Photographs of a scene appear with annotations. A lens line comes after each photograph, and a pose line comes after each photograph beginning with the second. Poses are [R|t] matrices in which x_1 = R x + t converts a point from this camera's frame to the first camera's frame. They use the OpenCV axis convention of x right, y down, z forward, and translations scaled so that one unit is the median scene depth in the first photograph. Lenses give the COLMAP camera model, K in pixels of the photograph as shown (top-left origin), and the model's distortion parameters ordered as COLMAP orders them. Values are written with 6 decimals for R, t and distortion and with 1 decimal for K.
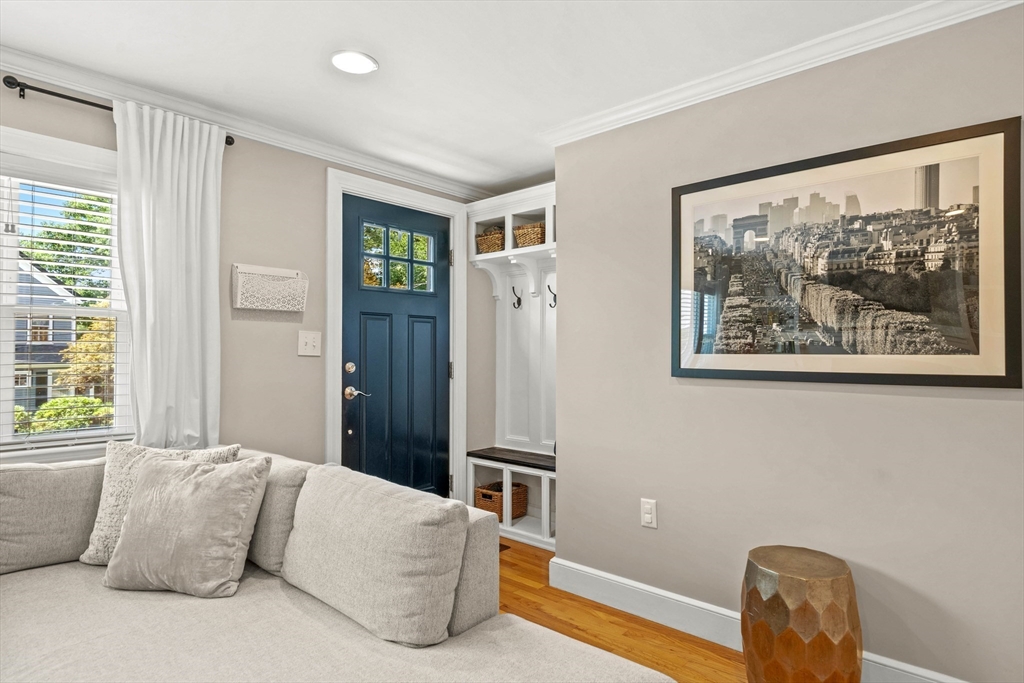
lens RADIAL K [[573.7, 0, 512.0], [0, 573.7, 341.5], [0, 0, 1]] dist [0.003224, -0.000086]
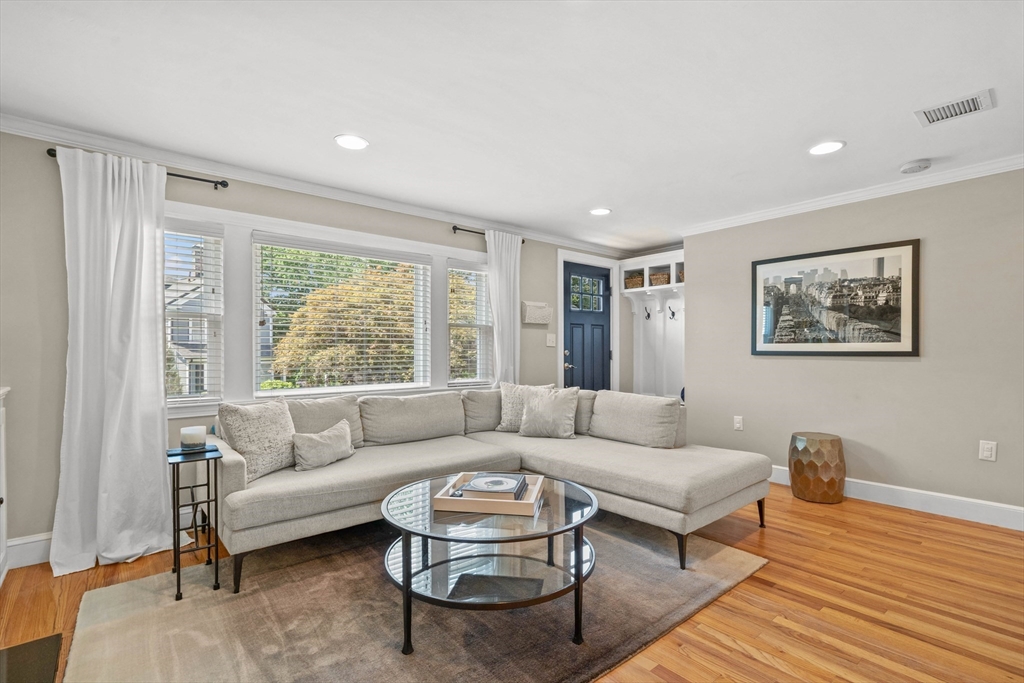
lens RADIAL K [[474.2, 0, 513.5], [0, 474.2, 350.3], [0, 0, 1]] dist [-0.001950, 0.000164]
pose [[0.991820, -0.004051, -0.127583, -0.356332], [0.006793, 0.999755, 0.021059, 0.003696], [0.127466, -0.021754, 0.991604, -0.800013]]
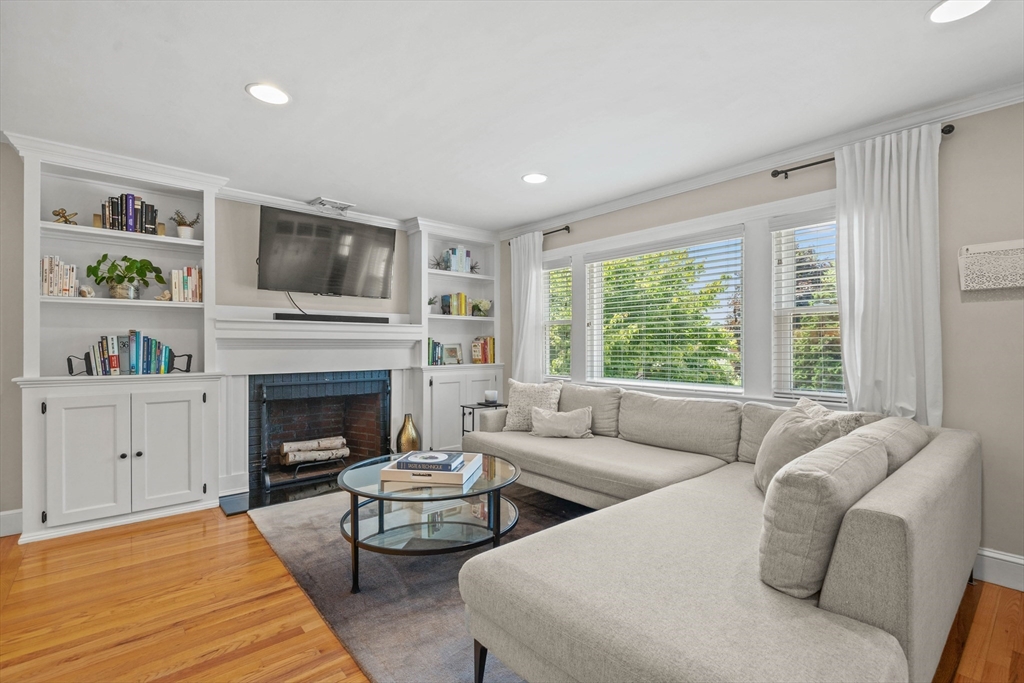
lens RADIAL K [[467.4, 0, 509.0], [0, 467.4, 341.0], [0, 0, 1]] dist [0.001370, 0.000484]
pose [[-0.121272, -0.012738, -0.992538, 0.495913], [0.018919, 0.999706, -0.015141, 0.031108], [0.992439, -0.020614, -0.120995, 0.361117]]
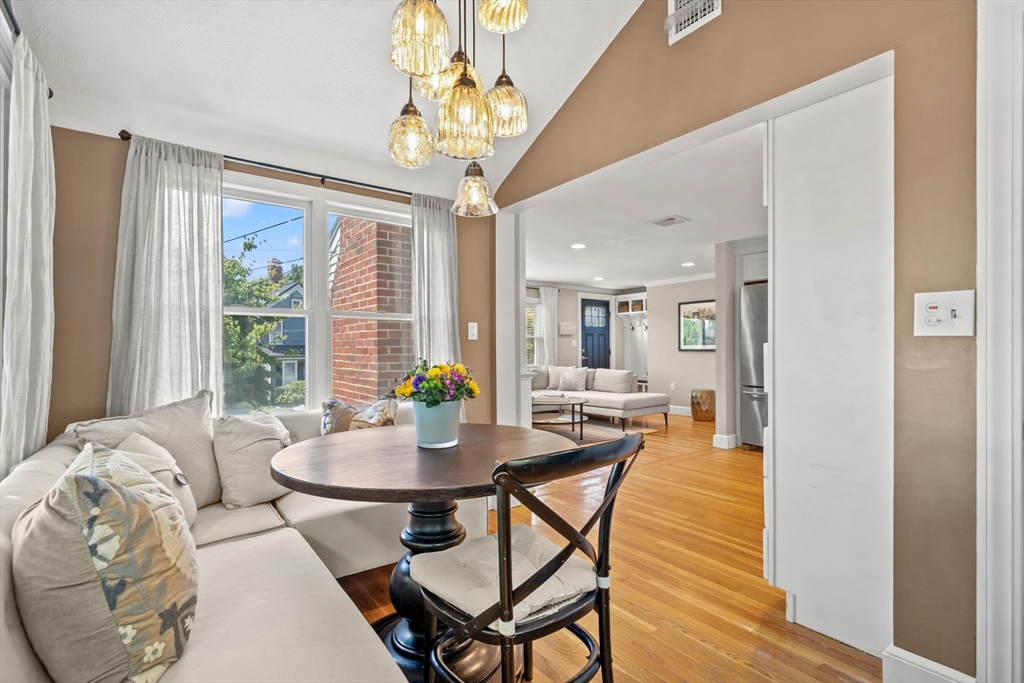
lens RADIAL K [[474.2, 0, 513.5], [0, 474.2, 350.3], [0, 0, 1]] dist [-0.001950, 0.000164]
pose [[0.983242, -0.007863, -0.182138, -0.248217], [0.012118, 0.999679, 0.022263, -0.031692], [0.181904, -0.024097, 0.983021, -2.484271]]
